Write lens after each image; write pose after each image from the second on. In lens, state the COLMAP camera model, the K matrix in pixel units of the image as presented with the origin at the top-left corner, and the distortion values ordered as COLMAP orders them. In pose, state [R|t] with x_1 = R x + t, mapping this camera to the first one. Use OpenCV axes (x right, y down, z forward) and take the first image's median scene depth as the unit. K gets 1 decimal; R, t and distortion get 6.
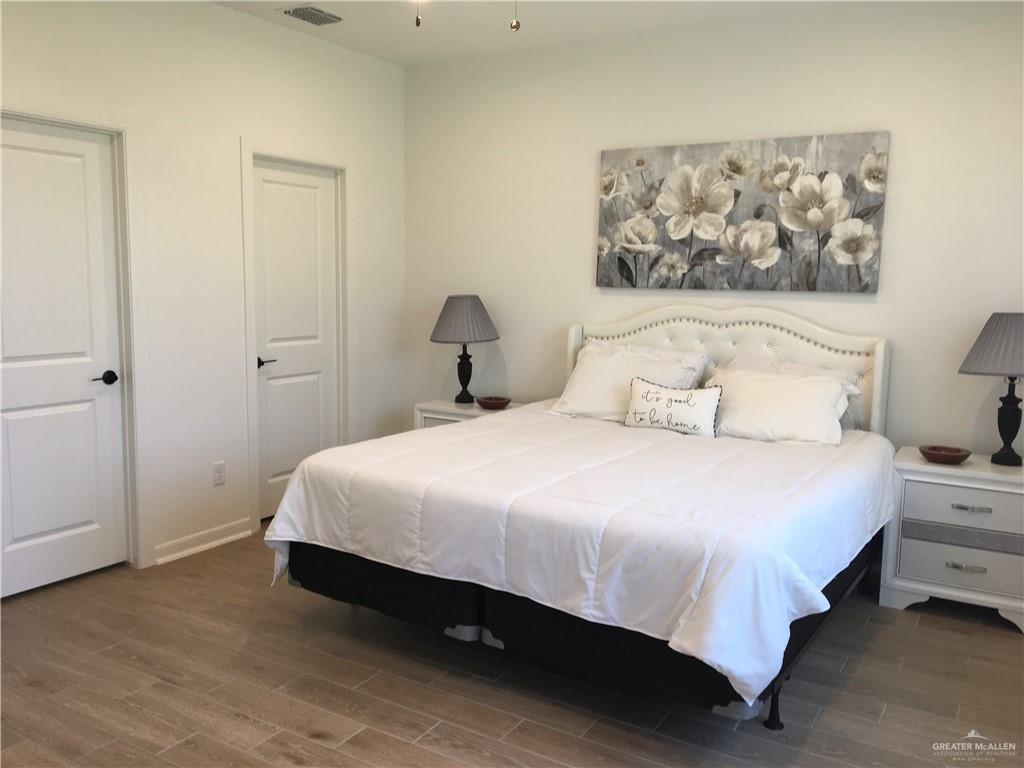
lens RADIAL K [[866.8, 0, 512.0], [0, 866.8, 384.0], [0, 0, 1]] dist [0.024310, -0.010518]
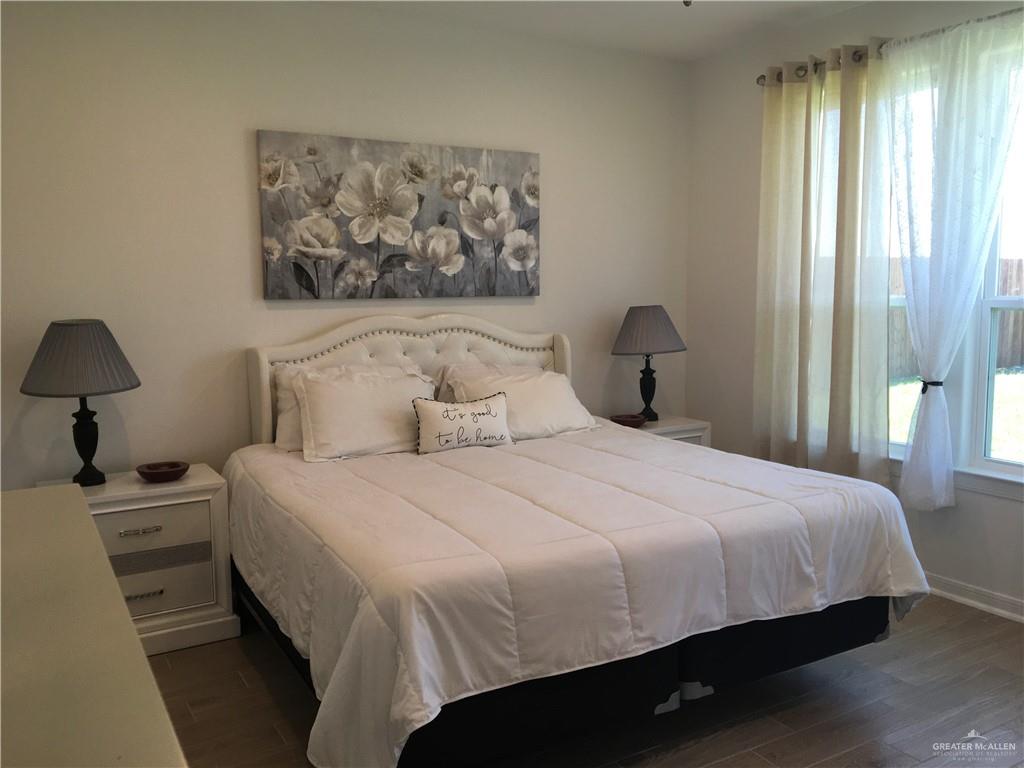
lens RADIAL K [[851.2, 0, 512.0], [0, 851.2, 384.0], [0, 0, 1]] dist [0.056268, -0.006775]
pose [[0.458341, -0.120730, 0.880539, -0.555078], [0.128810, 0.989294, 0.068593, -0.066002], [-0.879393, 0.081983, 0.468985, 0.479593]]
